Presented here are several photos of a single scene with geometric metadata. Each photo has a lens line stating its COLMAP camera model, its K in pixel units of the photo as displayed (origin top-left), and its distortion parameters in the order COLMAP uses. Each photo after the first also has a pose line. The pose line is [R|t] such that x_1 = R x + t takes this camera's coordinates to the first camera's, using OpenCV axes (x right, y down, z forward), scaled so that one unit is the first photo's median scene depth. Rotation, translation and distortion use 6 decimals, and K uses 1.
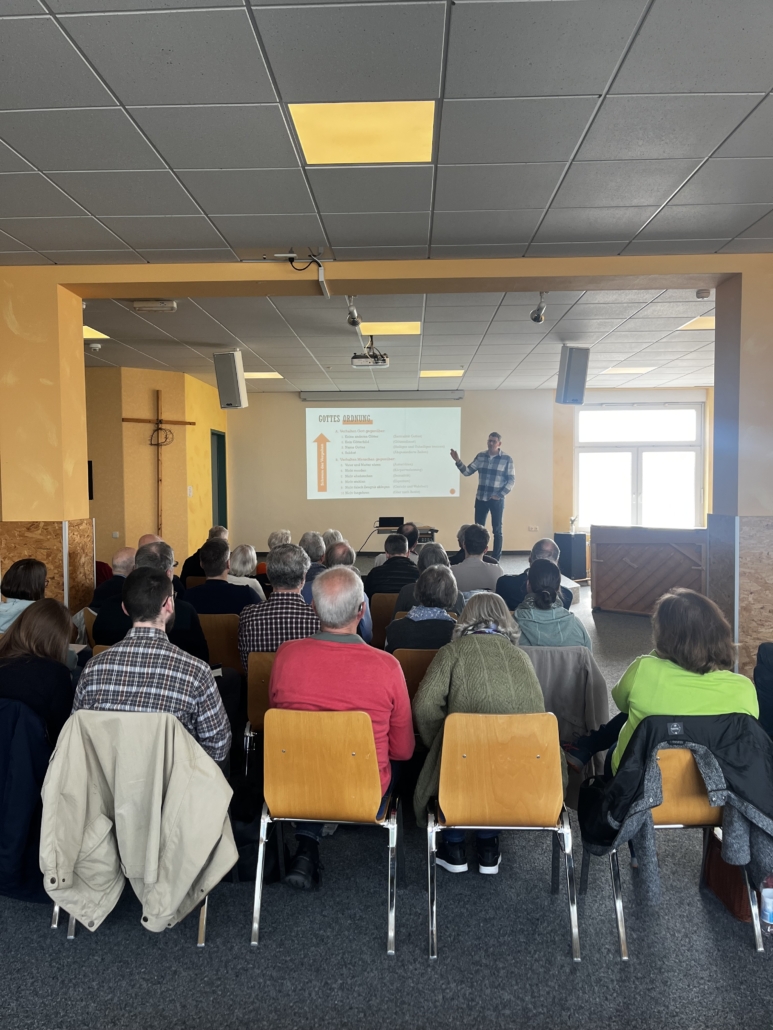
lens RADIAL K [[778.8, 0, 382.0], [0, 778.8, 516.1], [0, 0, 1]] dist [0.034207, -0.018655]
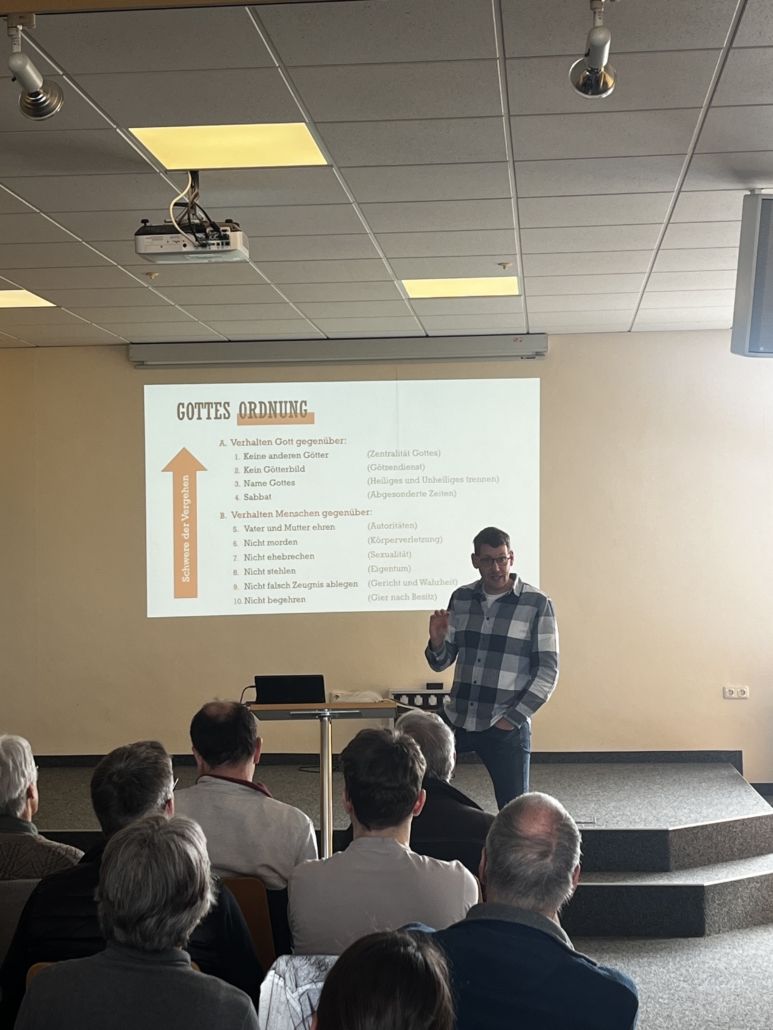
lens RADIAL K [[1741.0, 0, 385.6], [0, 1741.0, 515.0], [0, 0, 1]] dist [0.059635, 0.000000]
pose [[0.998252, -0.008710, -0.058451, 0.074540], [0.004646, 0.997585, -0.069302, -0.011934], [0.058914, 0.068909, 0.995882, 0.138103]]
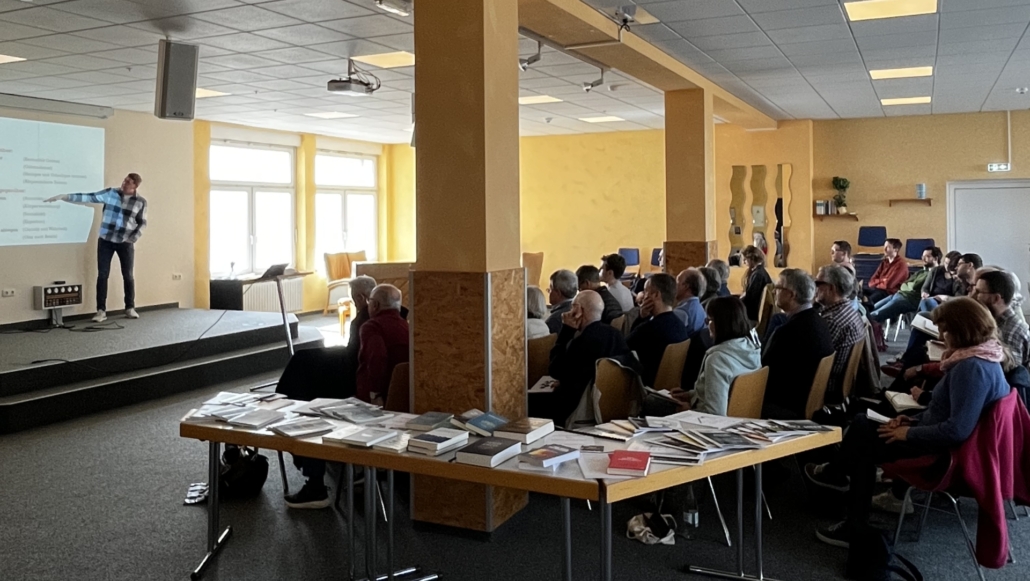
lens RADIAL K [[852.8, 0, 524.7], [0, 852.8, 219.7], [0, 0, 1]] dist [-0.003304, 0.002082]
pose [[0.388238, 0.000588, 0.921559, -0.527612], [0.044573, 0.998817, -0.019415, -0.011461], [-0.920481, 0.048615, 0.387752, 0.278948]]
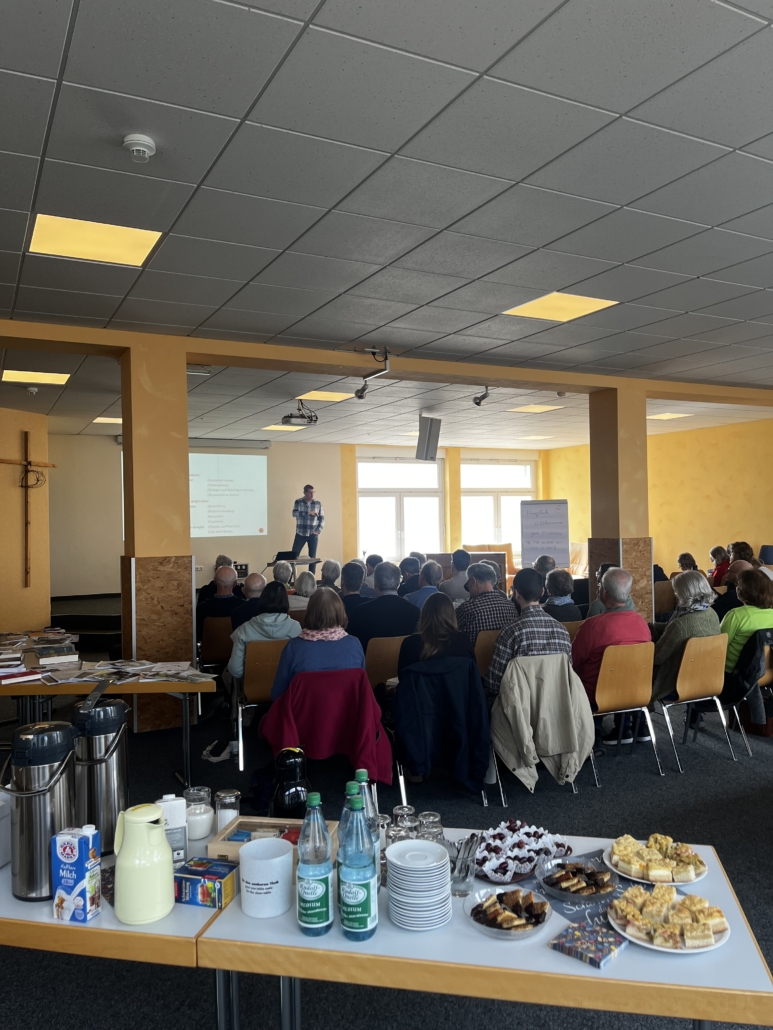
lens RADIAL K [[778.8, 0, 387.8], [0, 778.8, 515.4], [0, 0, 1]] dist [0.034207, -0.018655]
pose [[0.866367, -0.006293, 0.499368, -0.311493], [0.033583, 0.998391, -0.045682, 0.004151], [-0.498277, 0.056348, 0.865185, -0.060912]]
